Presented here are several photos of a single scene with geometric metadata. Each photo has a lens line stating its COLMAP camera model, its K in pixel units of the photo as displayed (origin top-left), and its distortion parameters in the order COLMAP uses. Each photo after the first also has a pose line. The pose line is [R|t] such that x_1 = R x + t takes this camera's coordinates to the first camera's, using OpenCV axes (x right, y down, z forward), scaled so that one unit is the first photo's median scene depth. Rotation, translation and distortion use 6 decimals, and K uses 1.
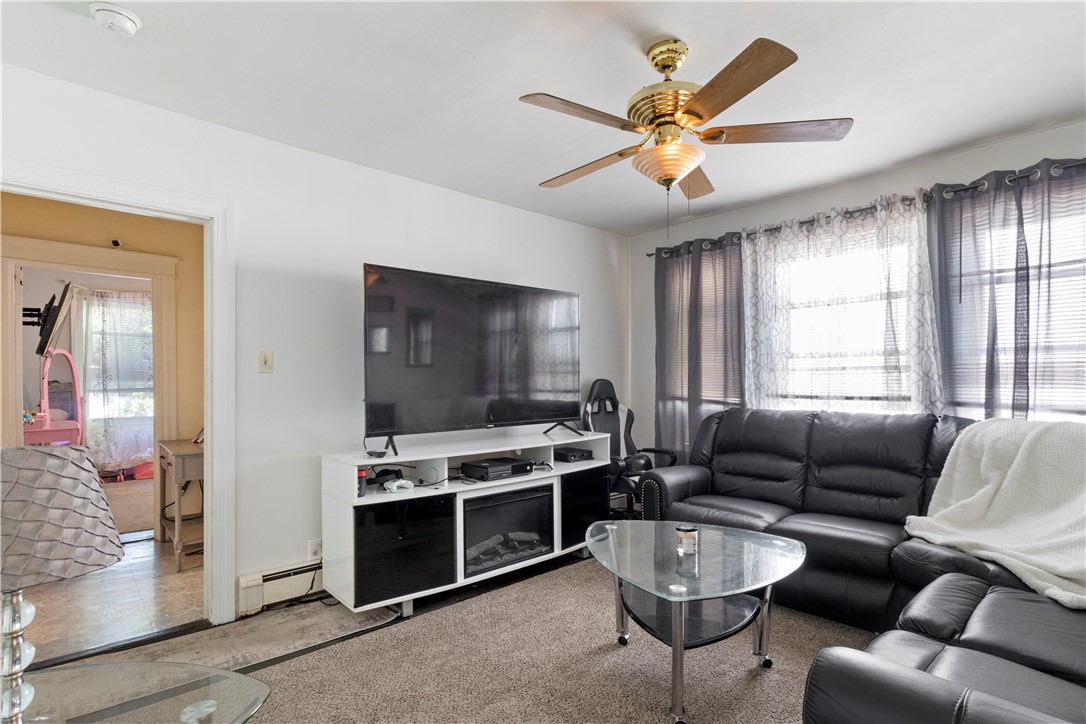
lens RADIAL K [[504.6, 0, 536.6], [0, 504.6, 377.9], [0, 0, 1]] dist [-0.000642, -0.000139]
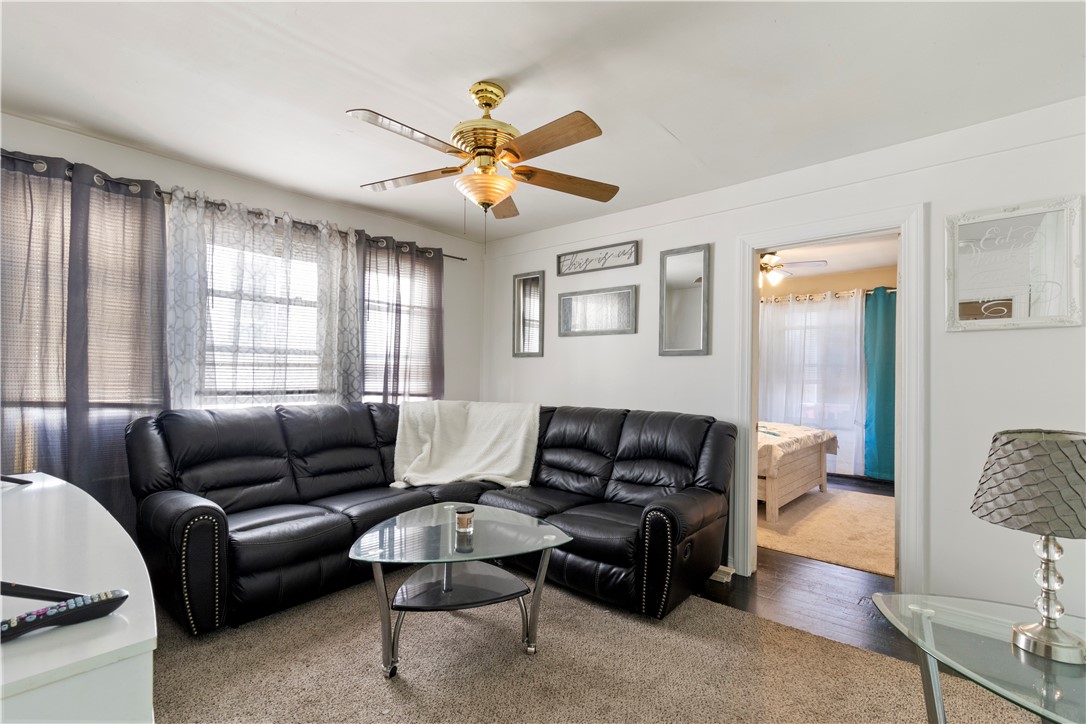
lens RADIAL K [[504.6, 0, 542.6], [0, 504.6, 367.5], [0, 0, 1]] dist [-0.000642, -0.000139]
pose [[-0.090065, 0.015790, 0.995811, -0.515160], [-0.014021, 0.999755, -0.017120, -0.002207], [-0.995837, -0.015504, -0.089821, 0.569846]]
